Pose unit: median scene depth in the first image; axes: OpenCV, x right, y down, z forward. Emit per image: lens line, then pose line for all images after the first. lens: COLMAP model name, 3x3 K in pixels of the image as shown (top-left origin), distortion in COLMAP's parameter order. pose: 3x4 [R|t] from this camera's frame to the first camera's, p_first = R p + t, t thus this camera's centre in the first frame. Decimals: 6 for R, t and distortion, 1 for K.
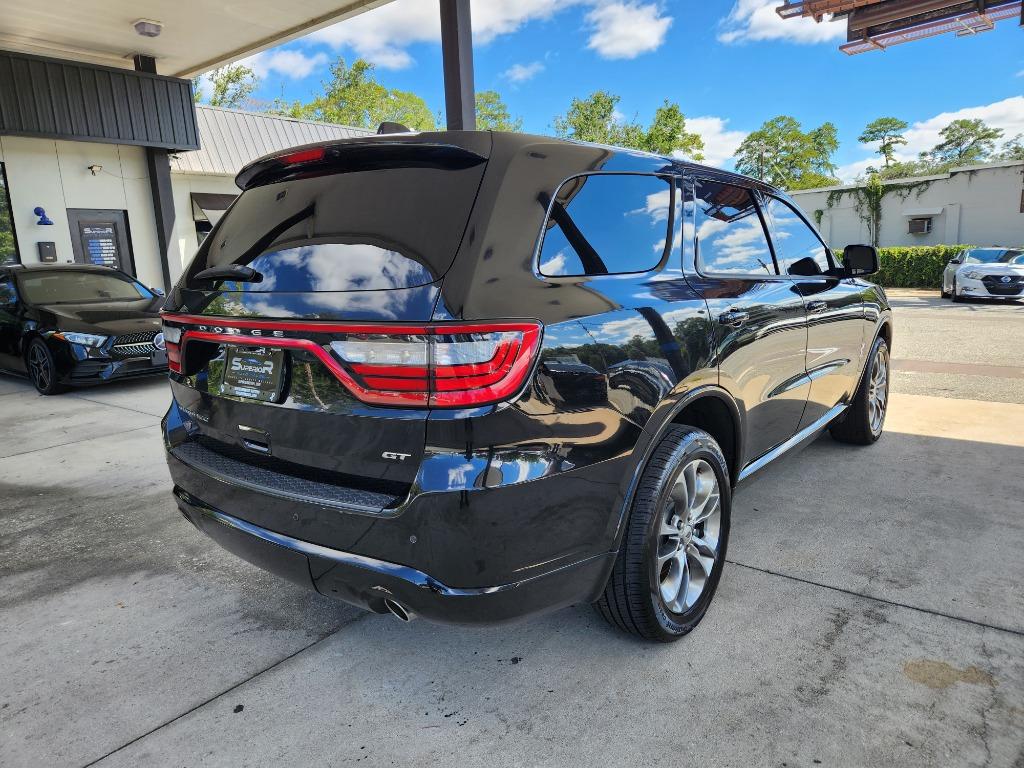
lens RADIAL K [[682.3, 0, 502.2], [0, 682.3, 384.0], [0, 0, 1]] dist [0.067292, -0.054317]
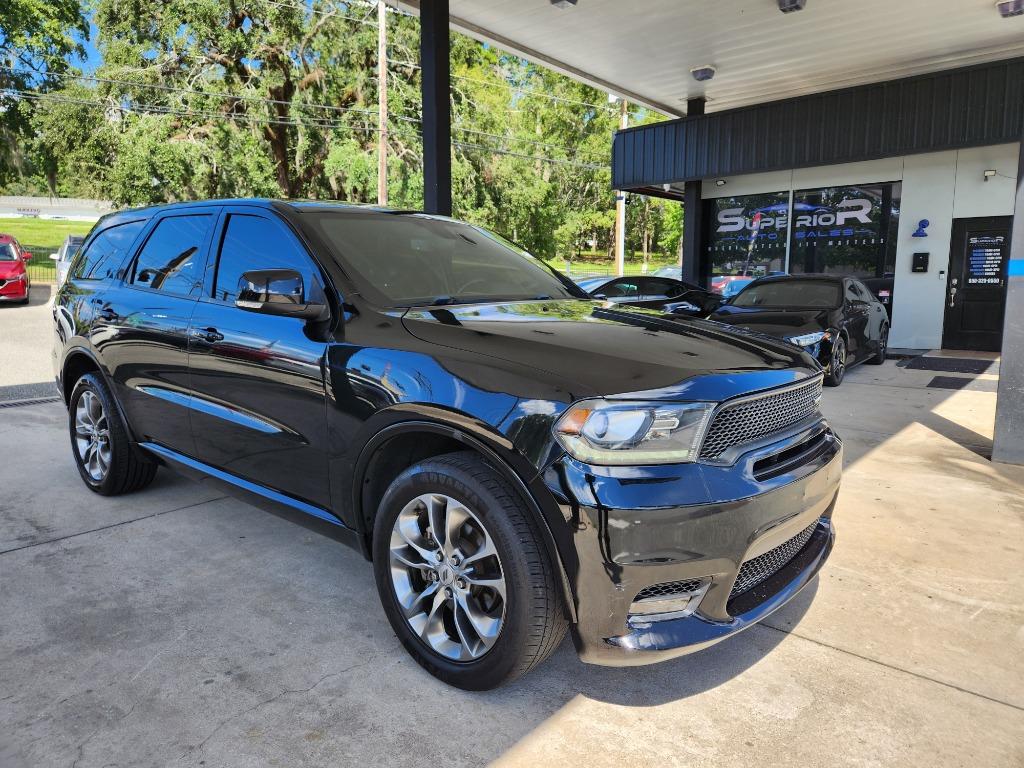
lens RADIAL K [[682.3, 0, 504.4], [0, 682.3, 383.1], [0, 0, 1]] dist [0.067292, -0.054317]
pose [[-0.032724, 0.179850, -0.983150, 1.071679], [-0.189271, 0.964762, 0.182786, -0.231521], [0.981380, 0.192063, 0.002470, 1.108800]]
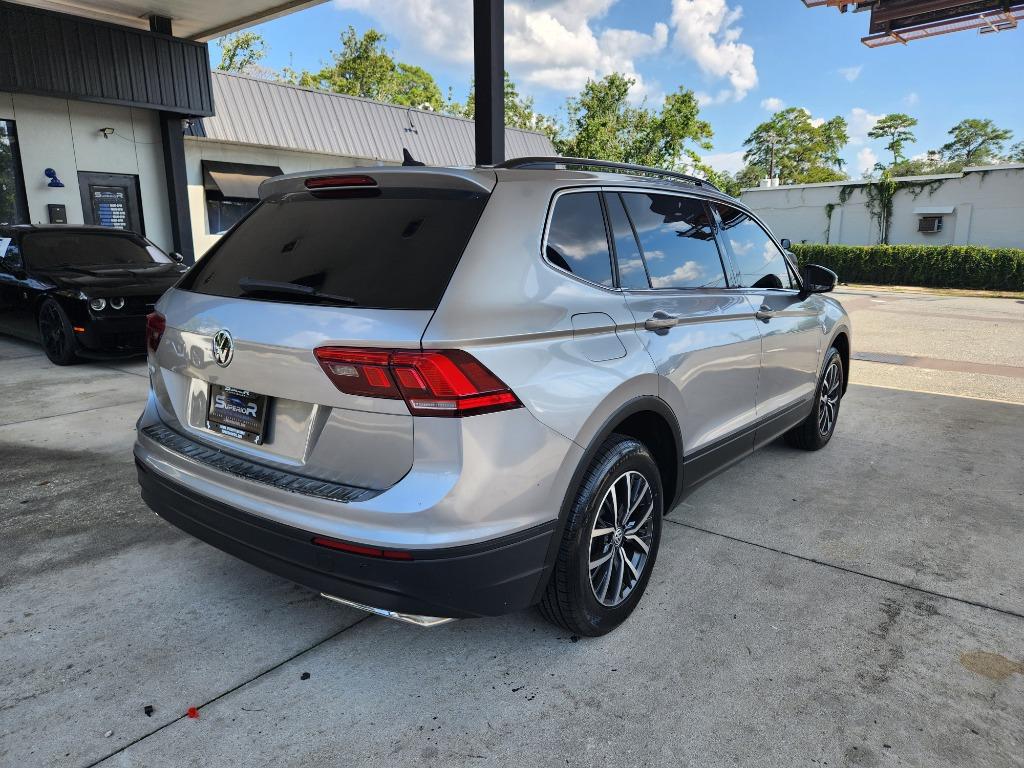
lens RADIAL K [[682.3, 0, 507.7], [0, 682.3, 391.0], [0, 0, 1]] dist [0.067292, -0.054317]
pose [[0.999209, 0.037473, 0.013323, -0.057930], [-0.037903, 0.998713, 0.033691, 0.004791], [-0.012044, -0.034169, 0.999344, 0.003601]]
